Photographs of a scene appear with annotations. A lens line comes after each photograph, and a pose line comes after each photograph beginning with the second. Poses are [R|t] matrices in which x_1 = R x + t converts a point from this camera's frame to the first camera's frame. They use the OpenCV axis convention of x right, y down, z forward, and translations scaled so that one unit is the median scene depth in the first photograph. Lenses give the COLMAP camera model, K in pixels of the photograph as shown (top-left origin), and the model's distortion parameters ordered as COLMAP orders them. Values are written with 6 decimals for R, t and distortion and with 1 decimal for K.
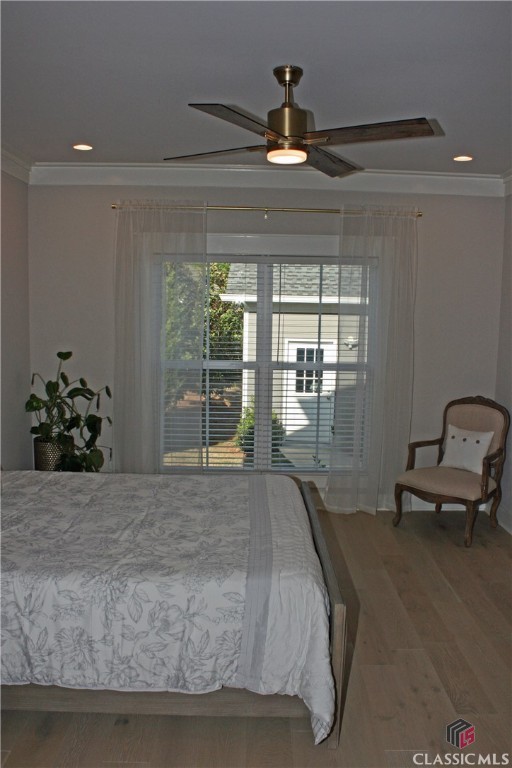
lens RADIAL K [[645.6, 0, 260.0], [0, 645.6, 384.3], [0, 0, 1]] dist [-0.173769, 0.159130]
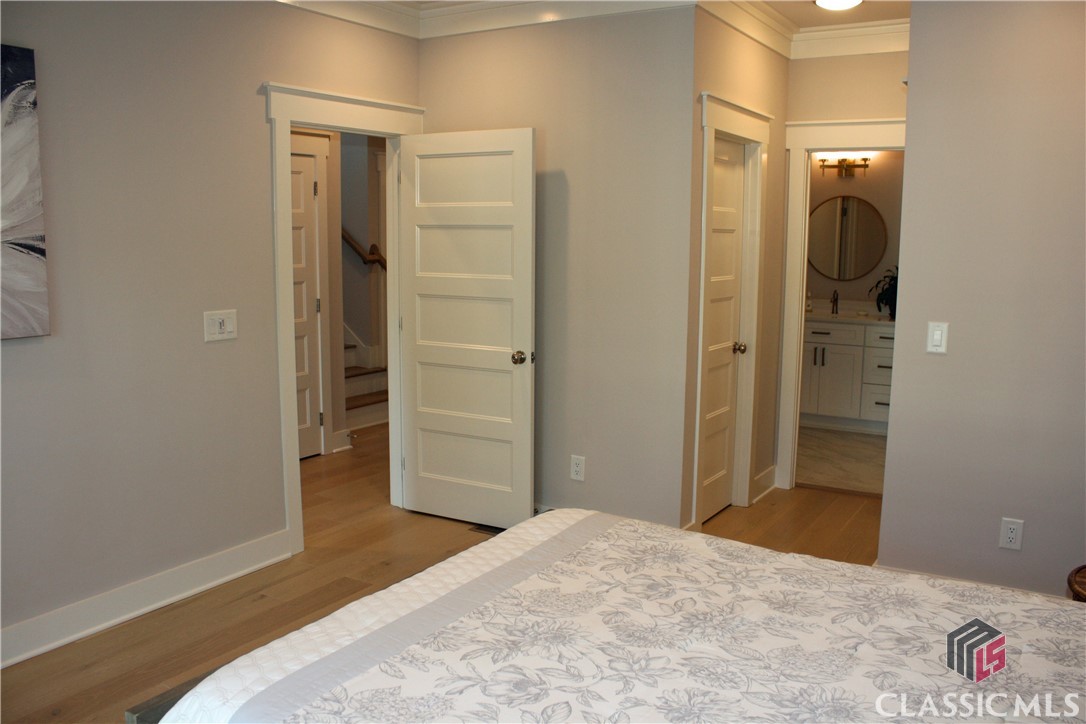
lens RADIAL K [[912.9, 0, 541.7], [0, 912.9, 365.6], [0, 0, 1]] dist [-0.173769, 0.159130]
pose [[-0.842616, -0.109151, 0.527337, -0.373948], [0.033814, 0.966586, 0.254101, -0.164234], [-0.537452, 0.231941, -0.810770, 1.571418]]
